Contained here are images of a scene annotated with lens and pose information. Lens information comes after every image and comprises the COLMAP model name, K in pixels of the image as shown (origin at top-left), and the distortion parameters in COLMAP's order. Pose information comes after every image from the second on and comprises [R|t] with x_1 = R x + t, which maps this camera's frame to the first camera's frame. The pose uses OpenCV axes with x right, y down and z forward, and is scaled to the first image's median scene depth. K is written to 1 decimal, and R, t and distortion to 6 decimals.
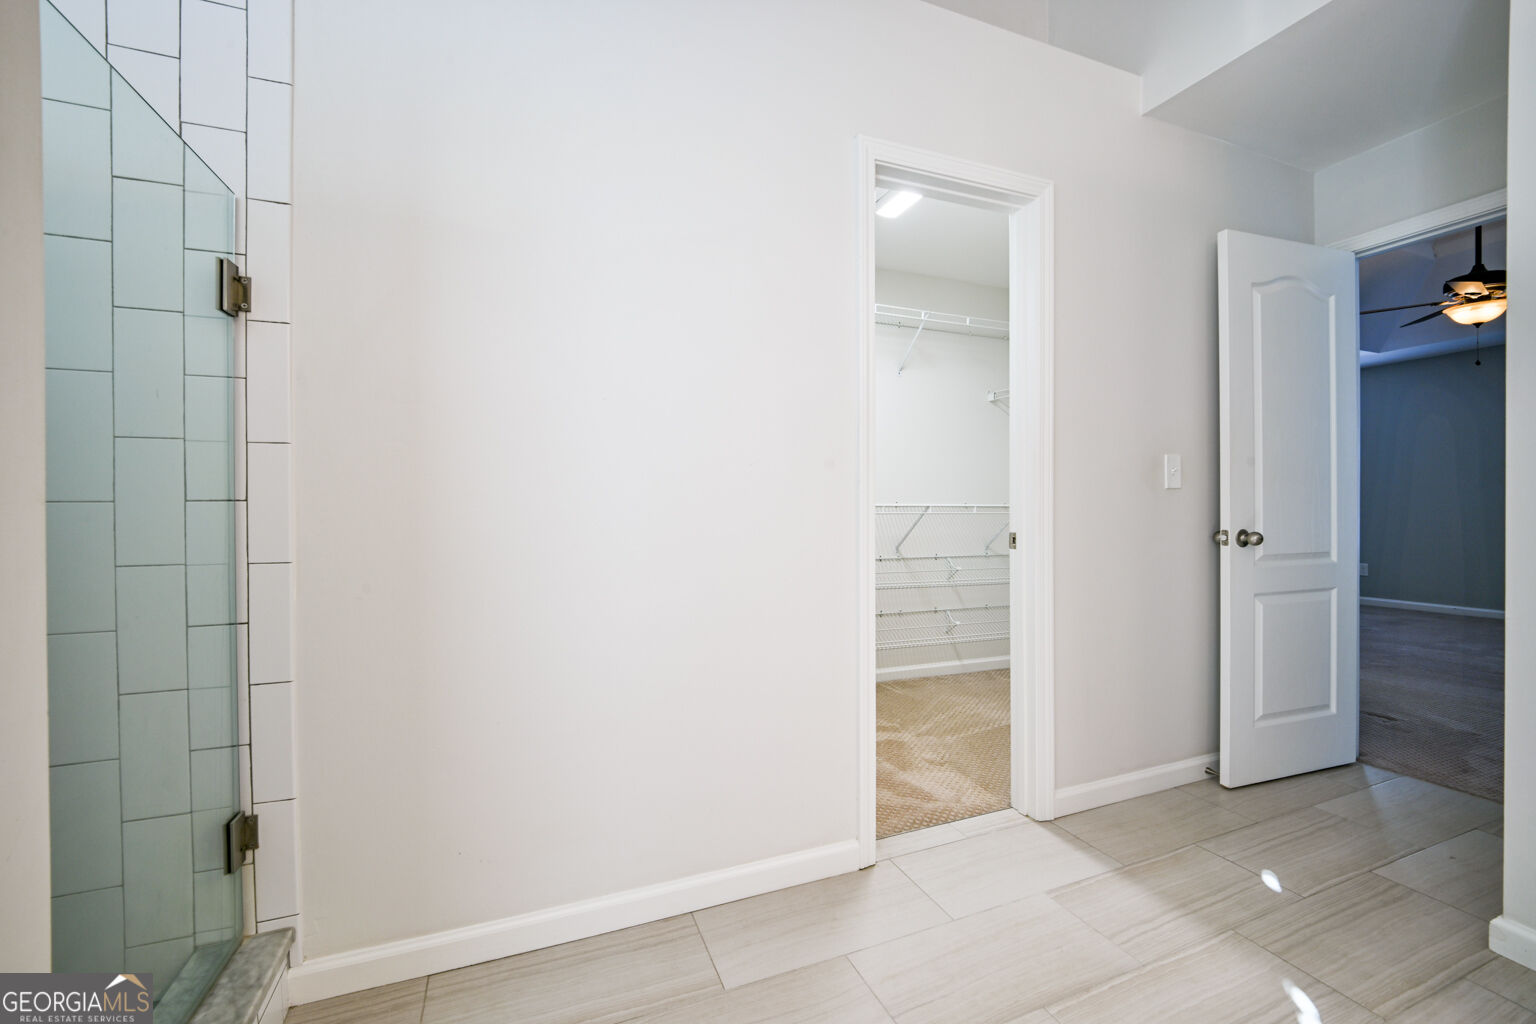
lens RADIAL K [[630.8, 0, 778.4], [0, 630.8, 508.8], [0, 0, 1]] dist [0.002133, -0.013045]
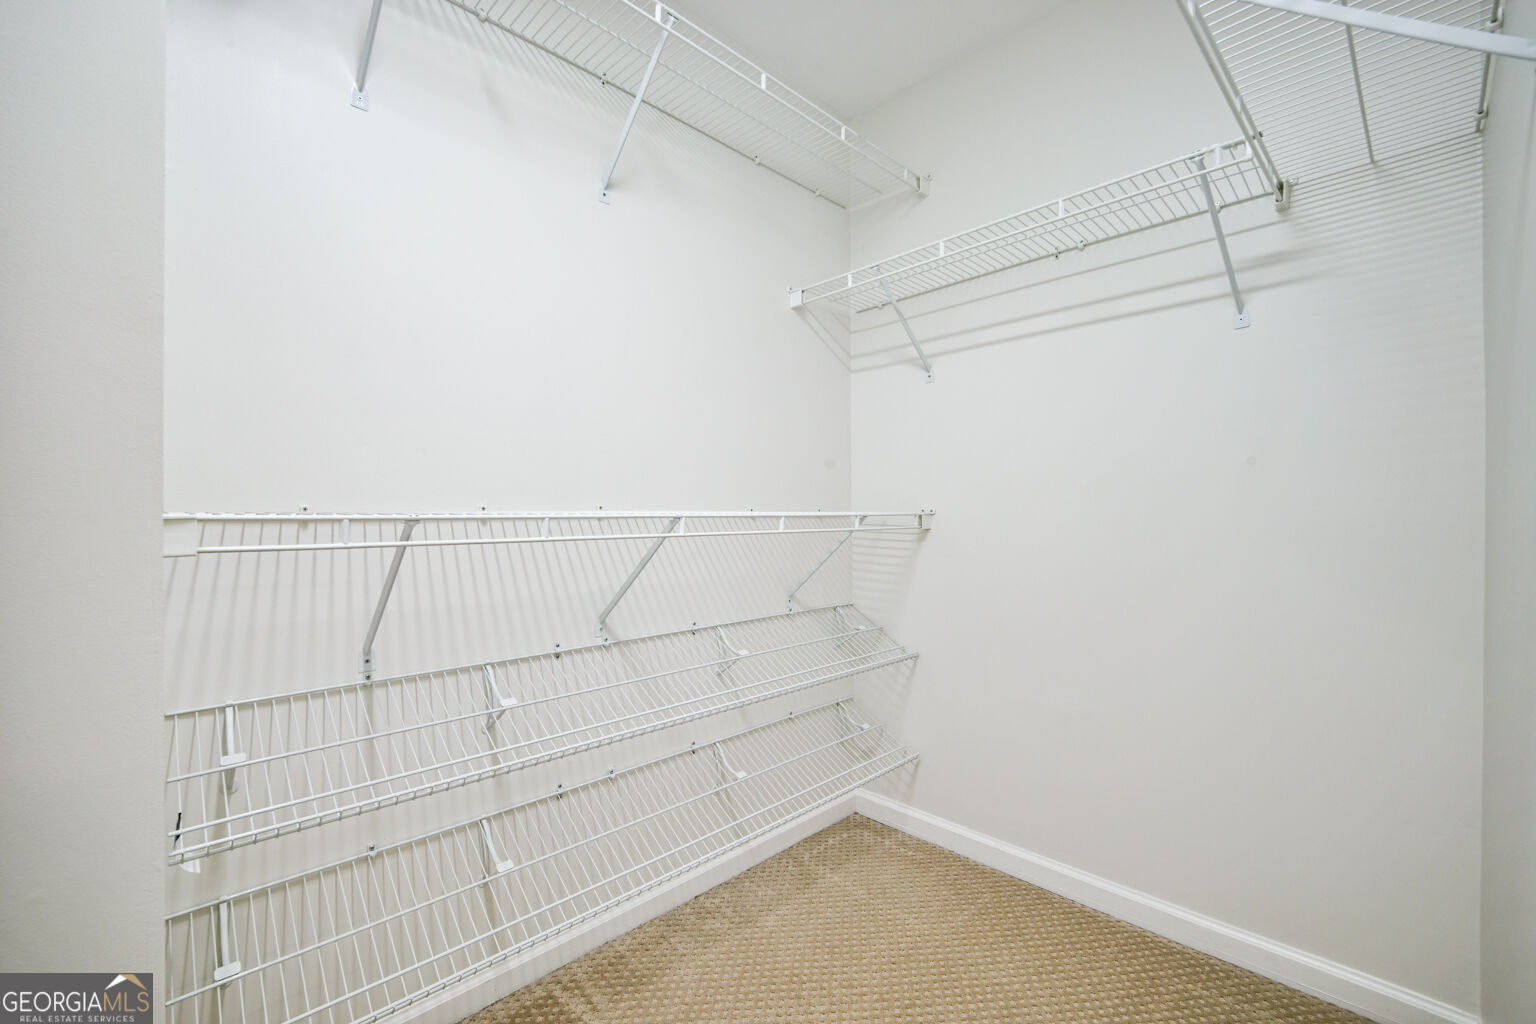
lens RADIAL K [[630.8, 0, 778.4], [0, 630.8, 508.8], [0, 0, 1]] dist [0.002133, -0.013045]
pose [[0.927227, -0.001940, 0.374496, 0.139584], [0.006742, 0.999911, -0.011513, -0.005291], [-0.374440, 0.013200, 0.927157, 0.566963]]
